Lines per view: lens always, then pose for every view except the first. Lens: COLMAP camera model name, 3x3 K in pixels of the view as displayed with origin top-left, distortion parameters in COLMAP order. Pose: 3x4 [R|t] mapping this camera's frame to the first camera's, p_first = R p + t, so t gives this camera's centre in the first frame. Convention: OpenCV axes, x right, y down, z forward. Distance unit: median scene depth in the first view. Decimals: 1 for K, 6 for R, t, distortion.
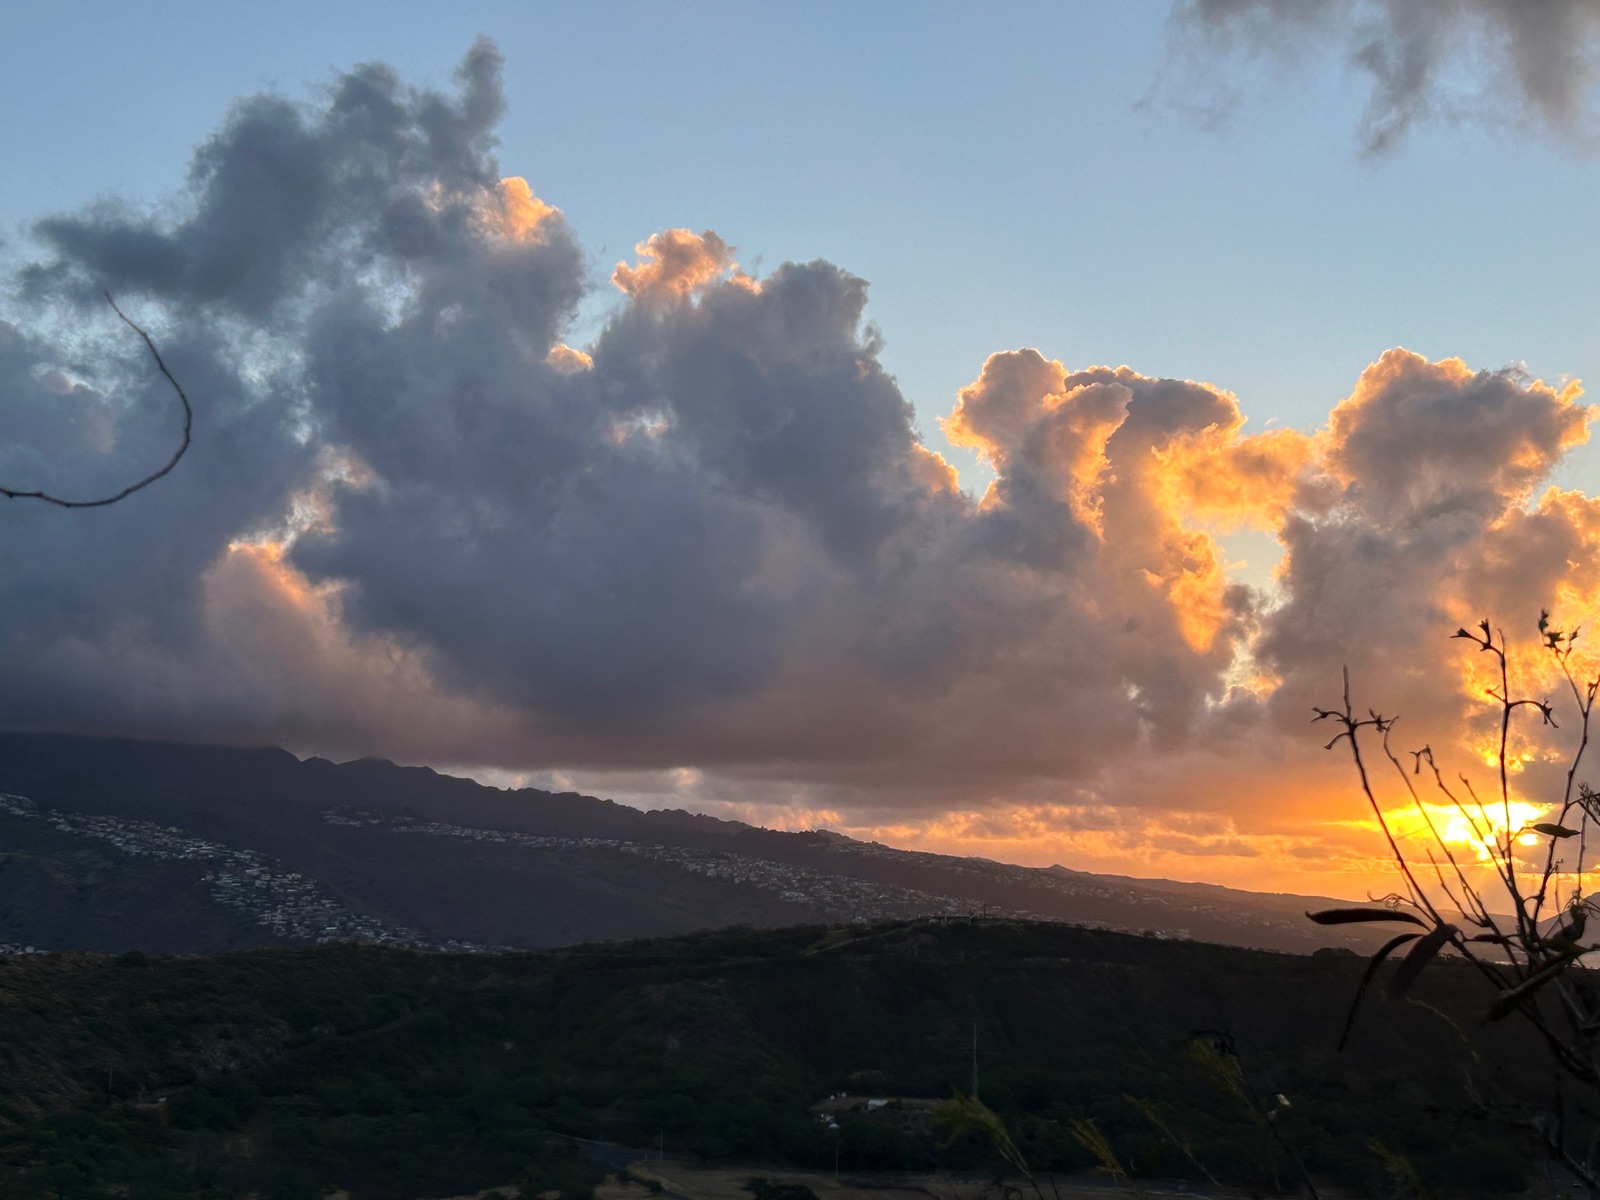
lens RADIAL K [[2529.4, 0, 794.0], [0, 2529.4, 603.8], [0, 0, 1]] dist [0.064428, 0.000000]
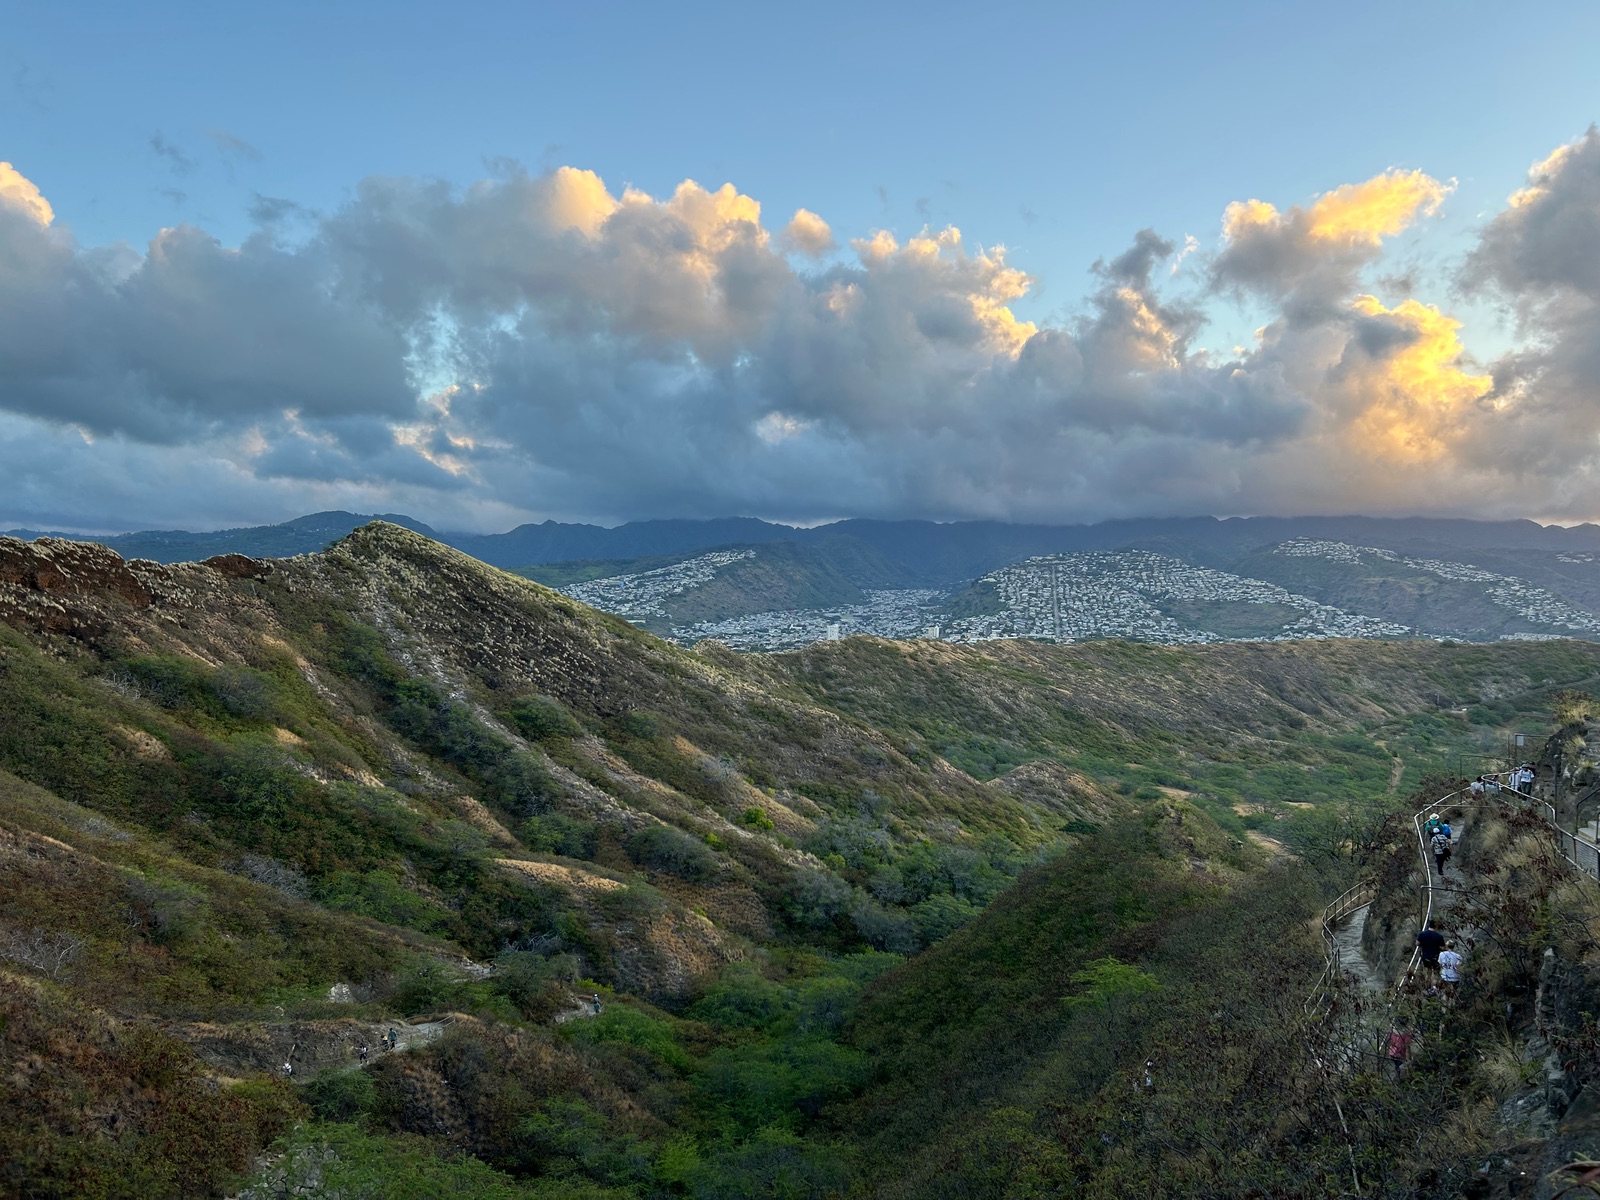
lens RADIAL K [[1202.6, 0, 799.8], [0, 1202.6, 610.7], [0, 0, 1]] dist [-0.029112, -0.000954]
pose [[0.730320, 0.013355, -0.682975, 0.027731], [0.074846, 0.992225, 0.099437, -0.029852], [0.678993, -0.123739, 0.723642, -0.098152]]
